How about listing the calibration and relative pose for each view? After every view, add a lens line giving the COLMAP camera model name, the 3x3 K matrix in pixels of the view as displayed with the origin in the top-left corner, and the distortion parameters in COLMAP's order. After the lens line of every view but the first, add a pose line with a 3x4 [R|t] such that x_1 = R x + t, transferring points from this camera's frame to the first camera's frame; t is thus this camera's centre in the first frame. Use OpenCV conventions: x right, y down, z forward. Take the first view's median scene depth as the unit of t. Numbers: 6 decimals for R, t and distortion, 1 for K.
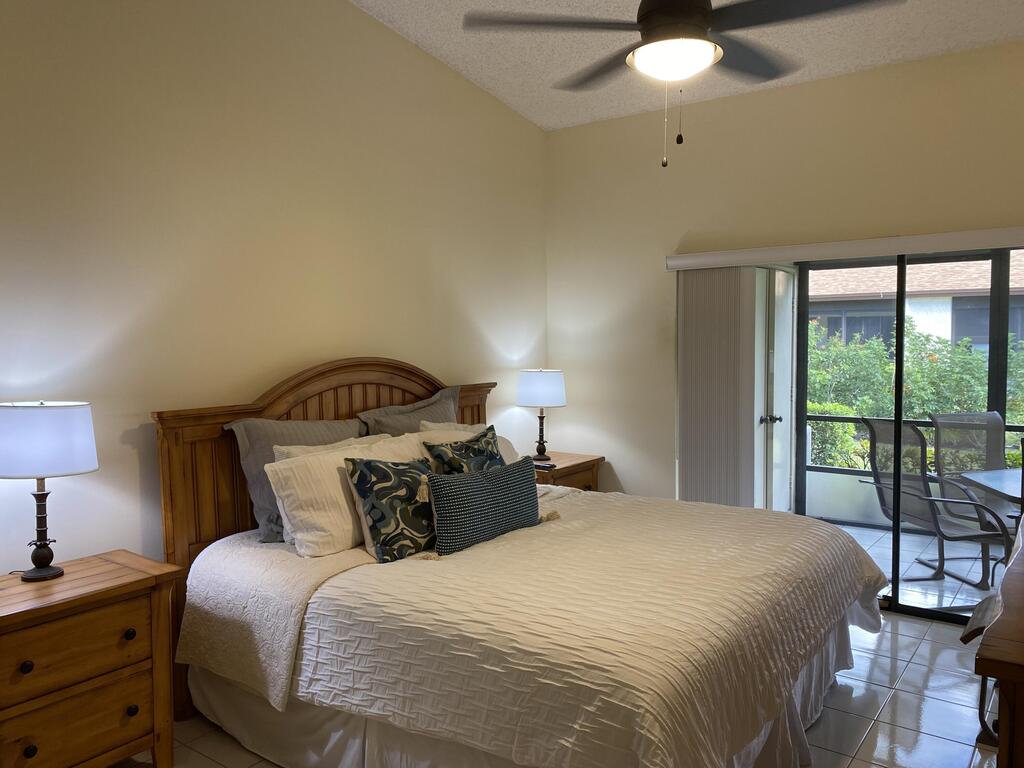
lens RADIAL K [[773.7, 0, 509.5], [0, 773.7, 384.8], [0, 0, 1]] dist [0.029175, -0.029687]
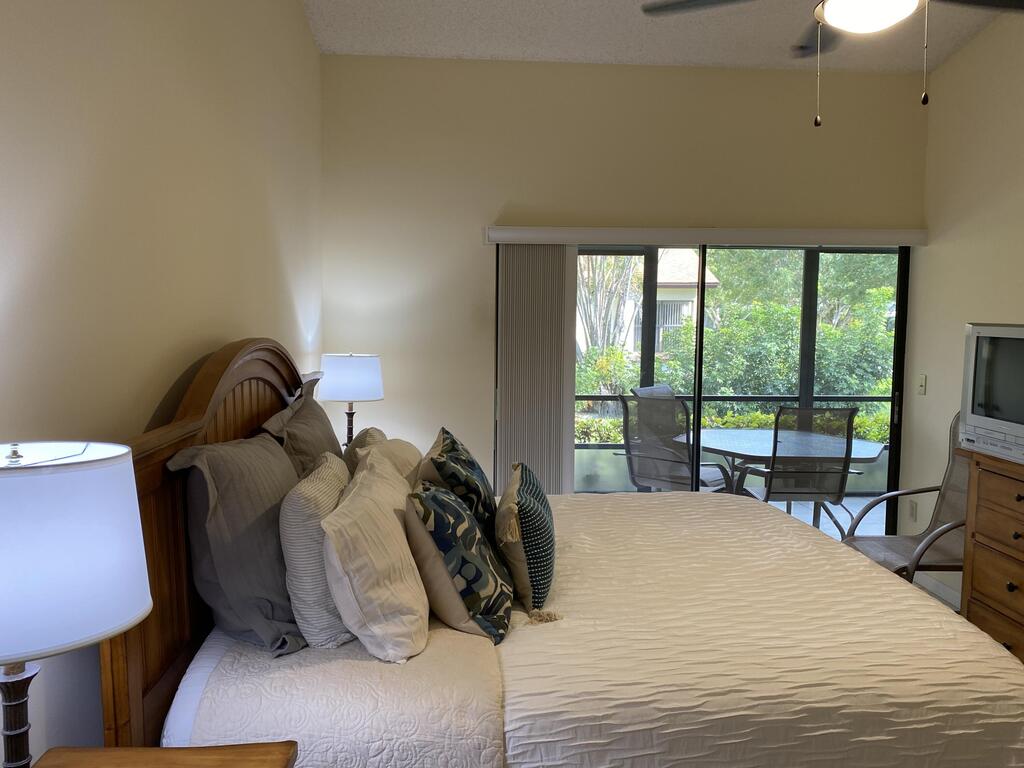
lens RADIAL K [[773.7, 0, 506.0], [0, 773.7, 379.3], [0, 0, 1]] dist [0.029175, -0.029687]
pose [[0.766737, -0.032451, 0.641141, -0.581204], [0.020053, 0.999445, 0.026605, -0.018510], [-0.641648, -0.007542, 0.766962, 0.463538]]
